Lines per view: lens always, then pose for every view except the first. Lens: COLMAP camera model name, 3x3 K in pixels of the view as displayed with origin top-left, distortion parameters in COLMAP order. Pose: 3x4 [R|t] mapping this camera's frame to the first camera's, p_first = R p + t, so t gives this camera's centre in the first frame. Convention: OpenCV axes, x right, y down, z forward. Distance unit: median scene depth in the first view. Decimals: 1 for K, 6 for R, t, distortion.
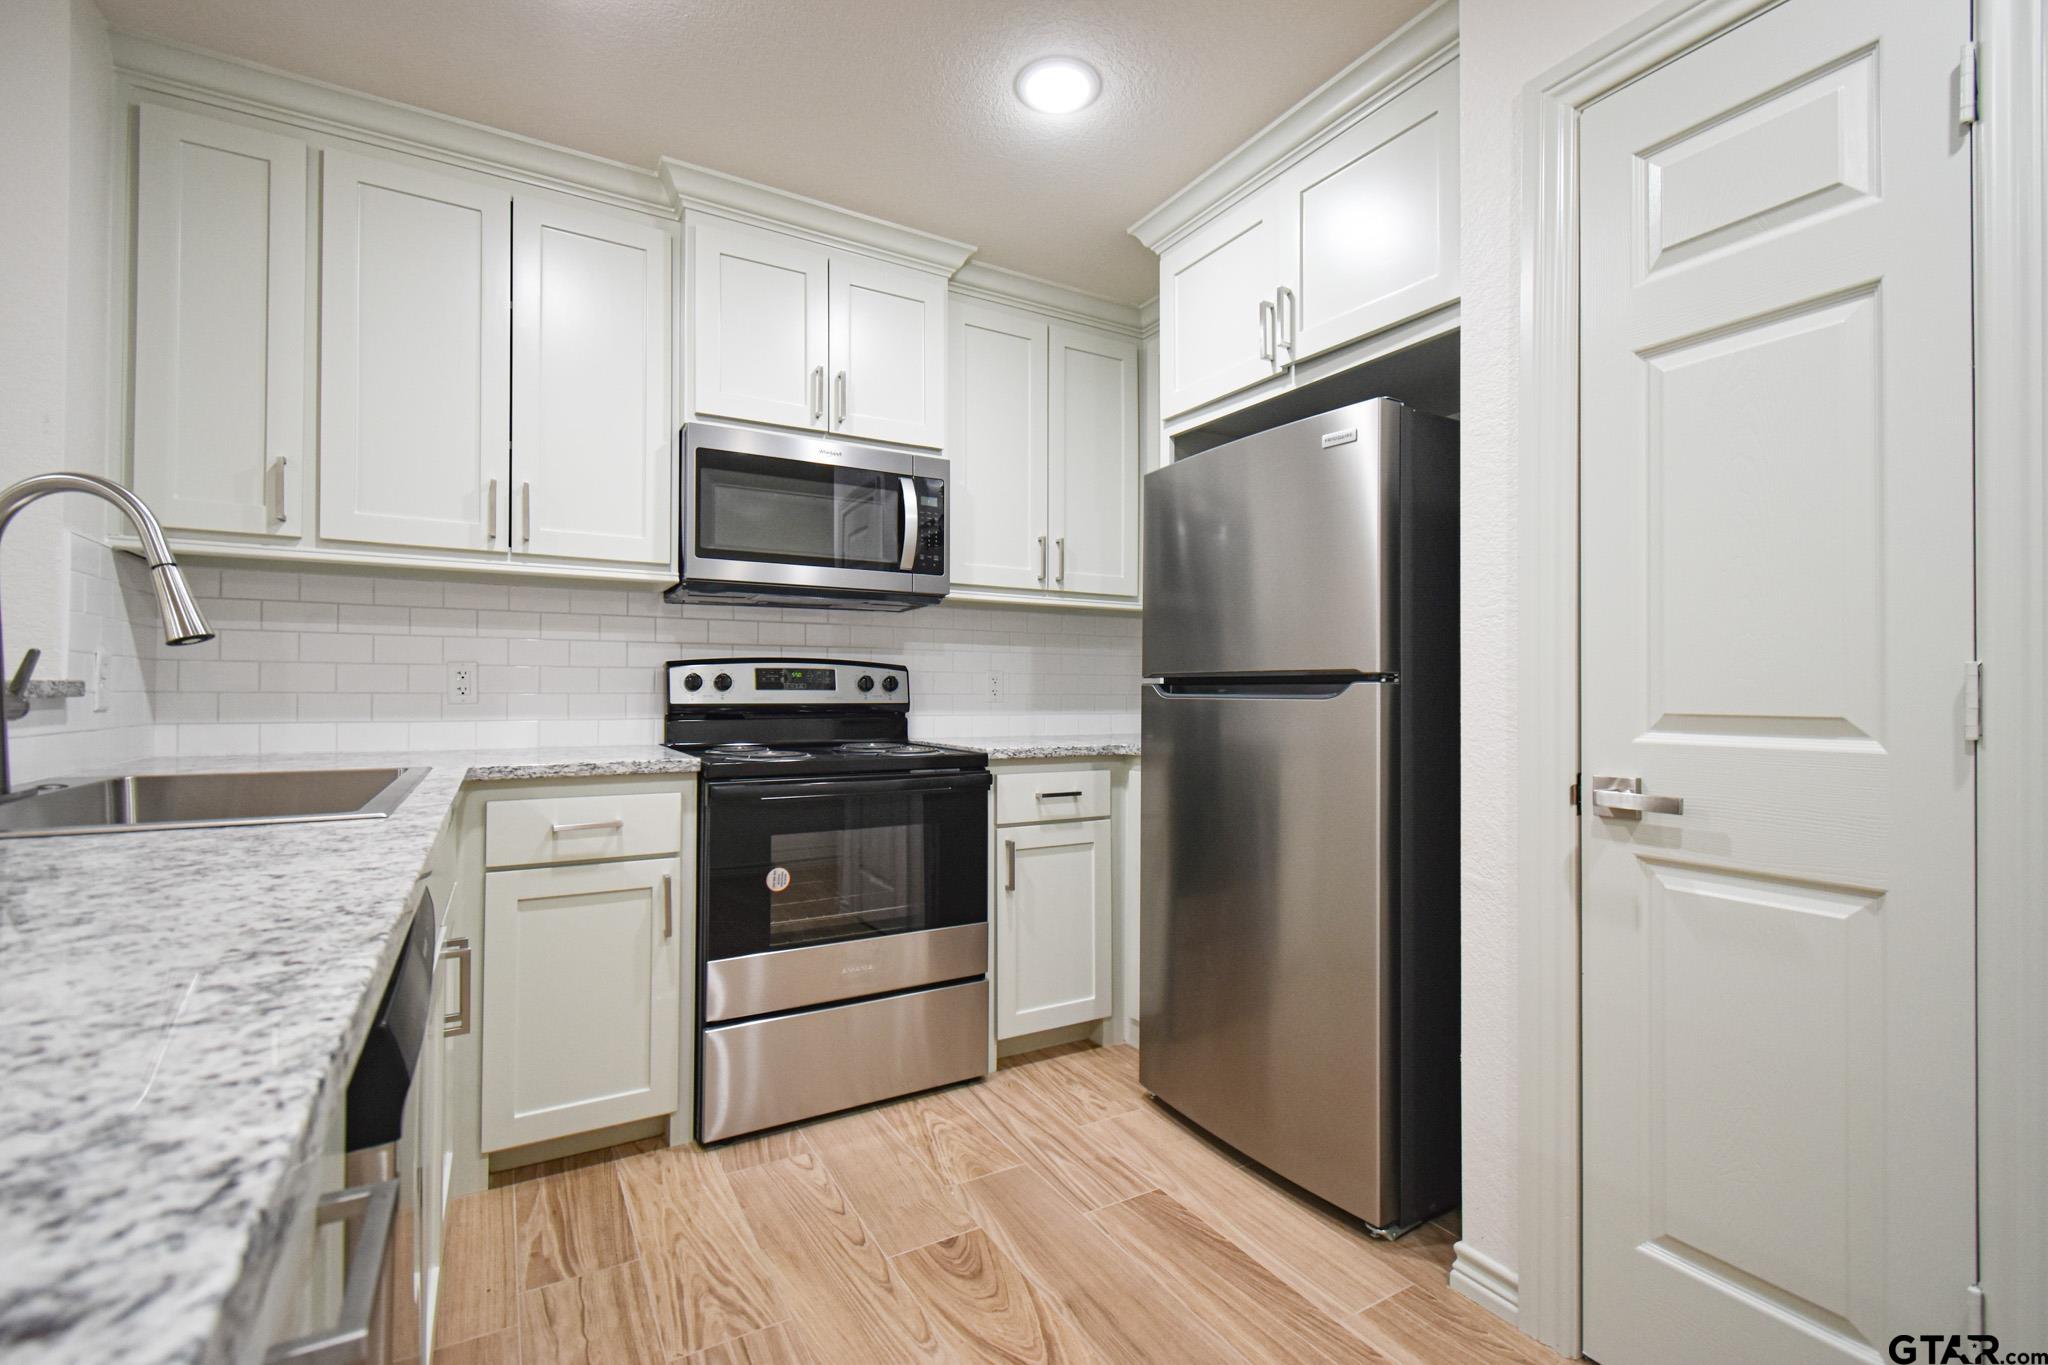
lens RADIAL K [[903.5, 0, 1038.3], [0, 903.5, 673.9], [0, 0, 1]] dist [0.011368, -0.005773]
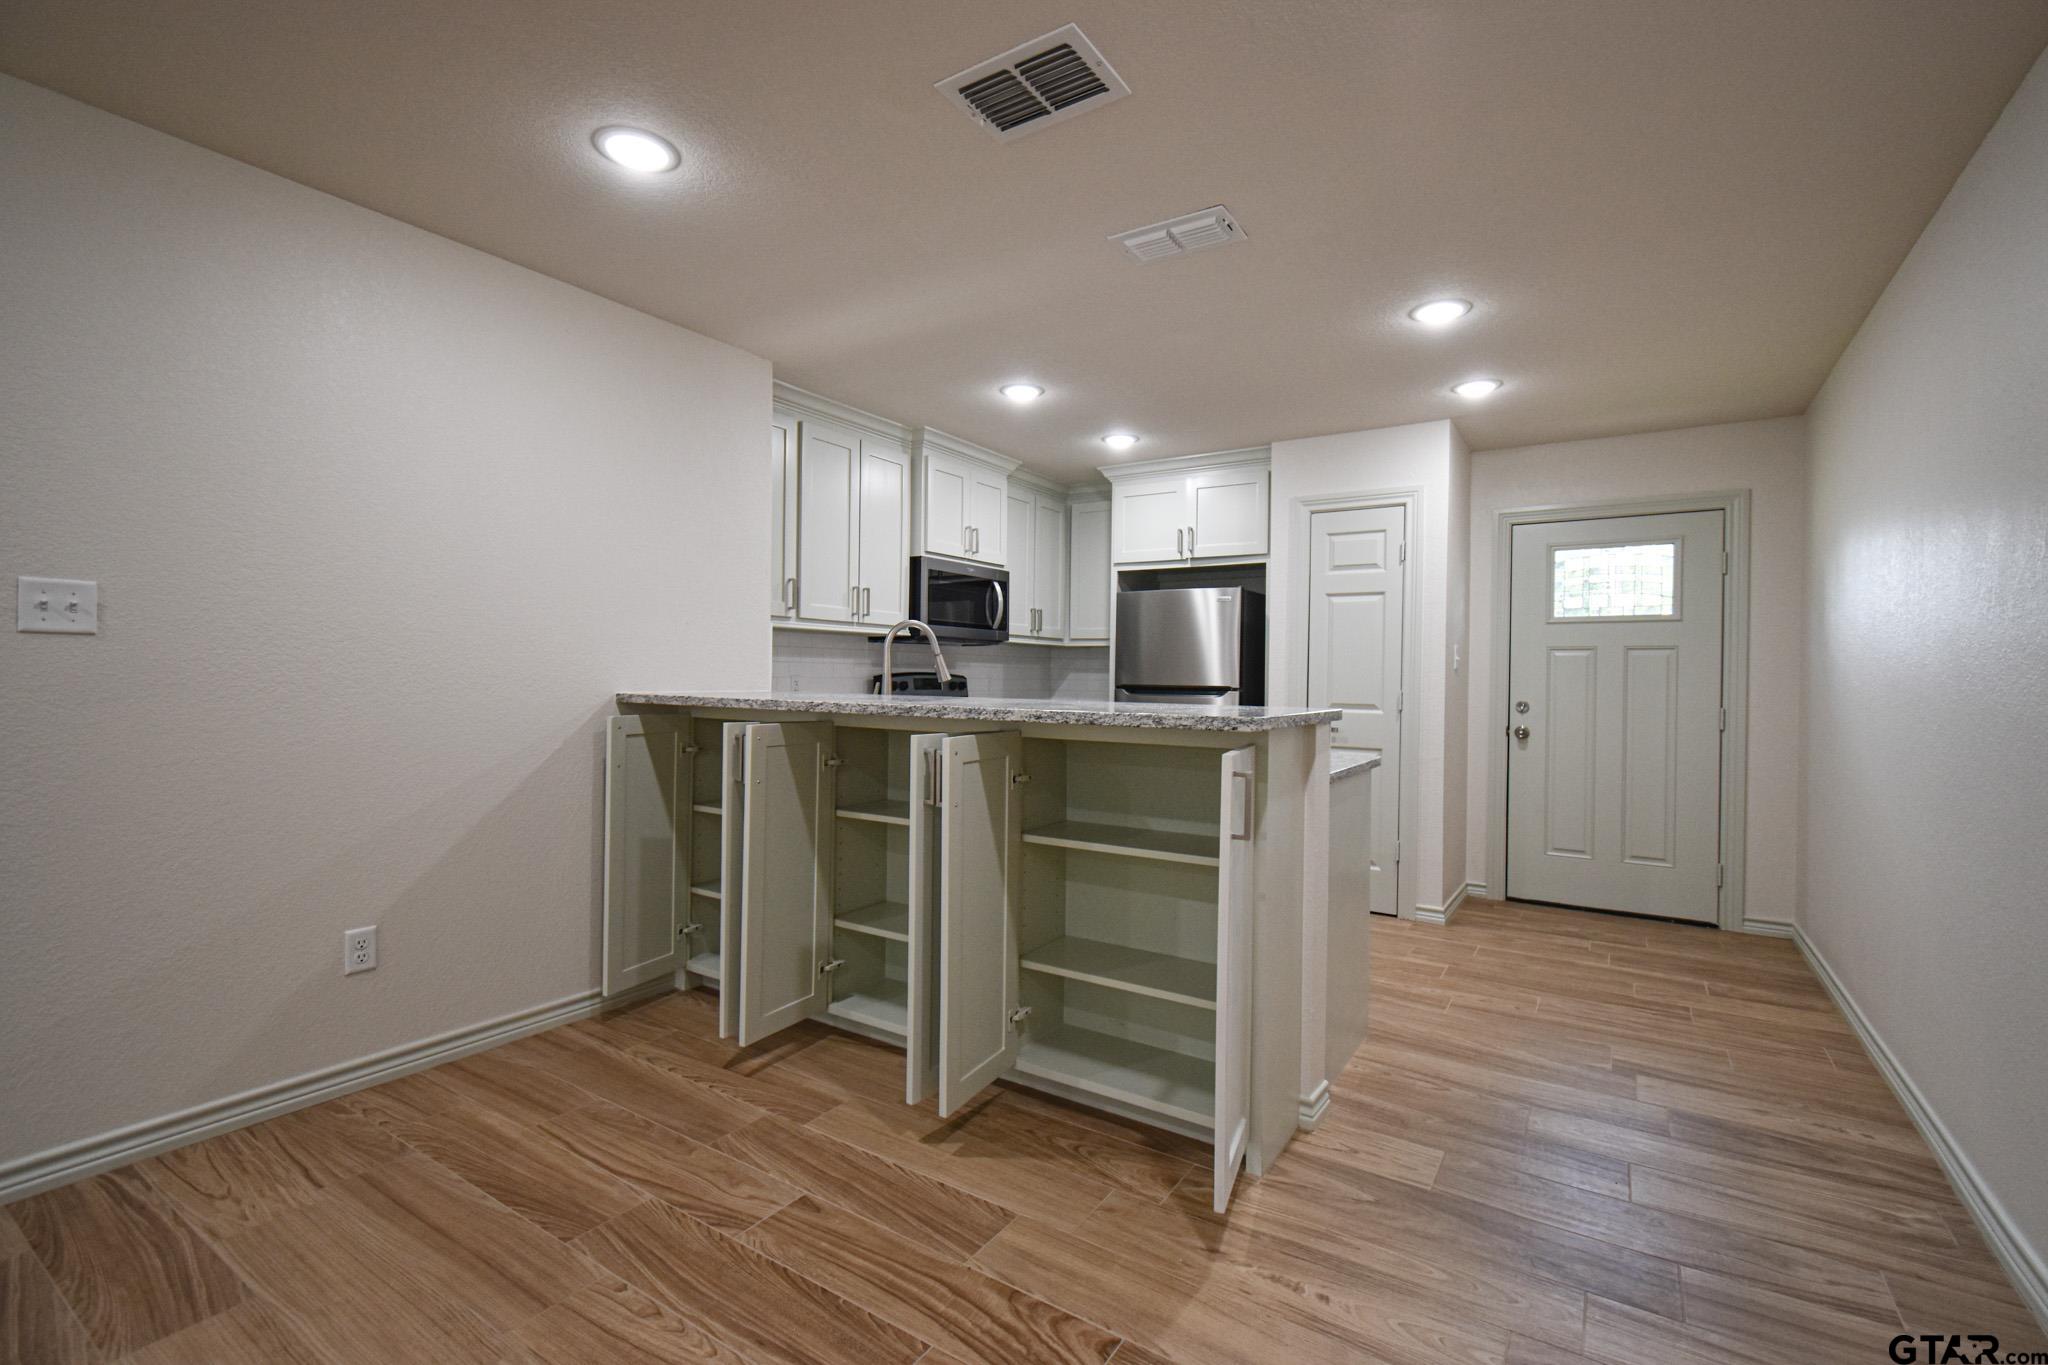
lens RADIAL K [[903.5, 0, 1020.3], [0, 903.5, 688.9], [0, 0, 1]] dist [0.011368, -0.005773]
pose [[0.899390, 0.002075, 0.437142, -1.129687], [-0.017383, 0.999368, 0.031020, -0.056715], [-0.436801, -0.035497, 0.898857, -0.931327]]
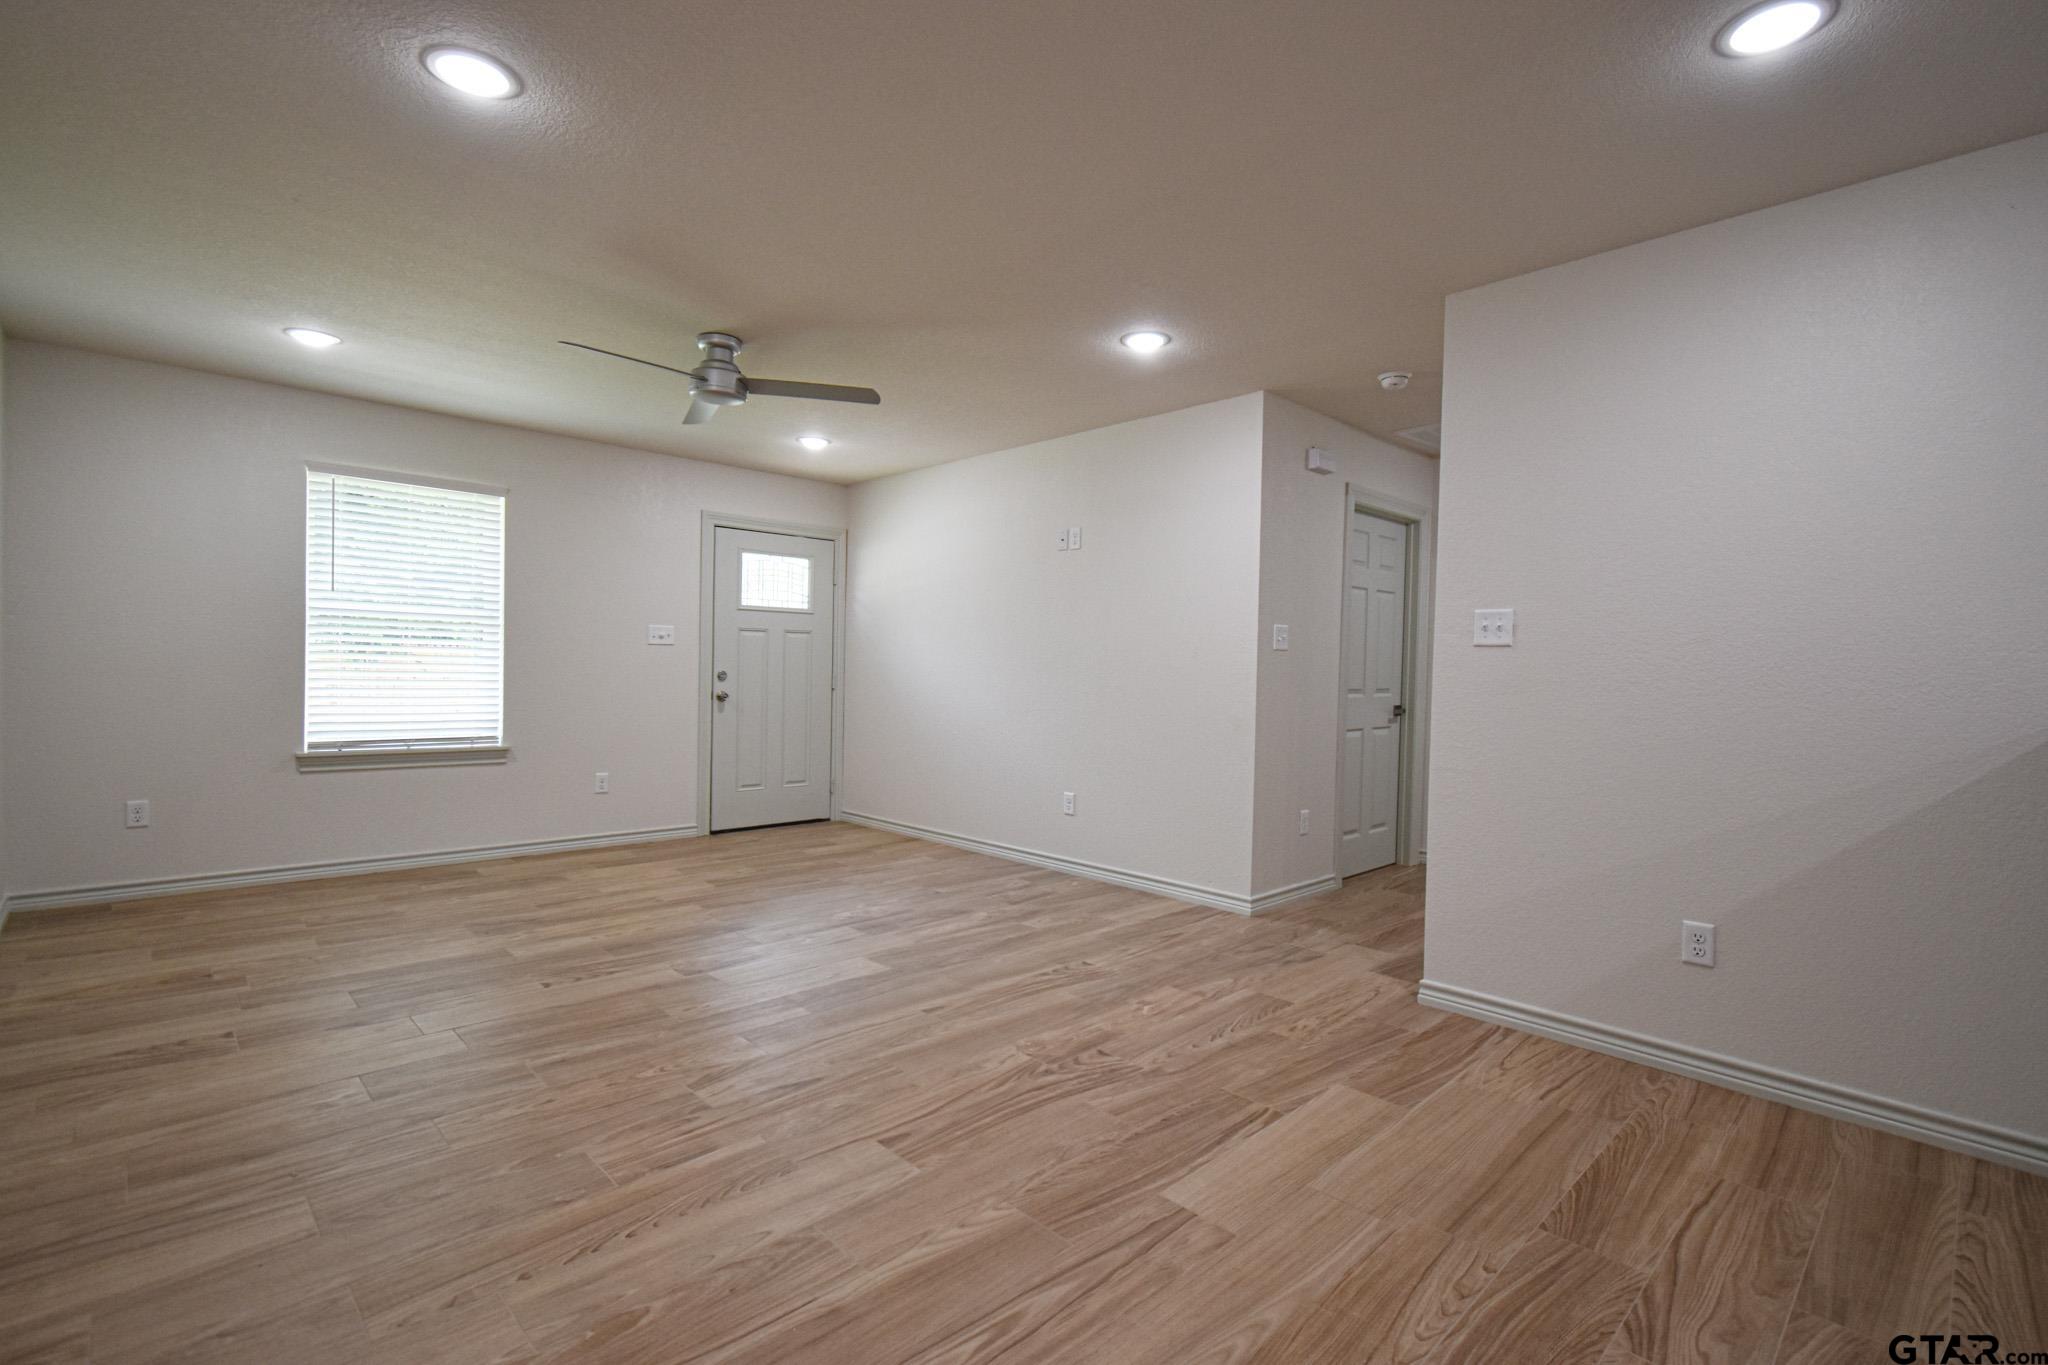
lens RADIAL K [[936.9, 0, 1043.1], [0, 936.9, 673.4], [0, 0, 1]] dist [0.010814, -0.003804]
pose [[0.239959, 0.010311, -0.970728, -0.410622], [-0.002285, 0.999947, 0.010056, -0.039490], [0.970780, -0.000195, 0.239969, -0.677387]]
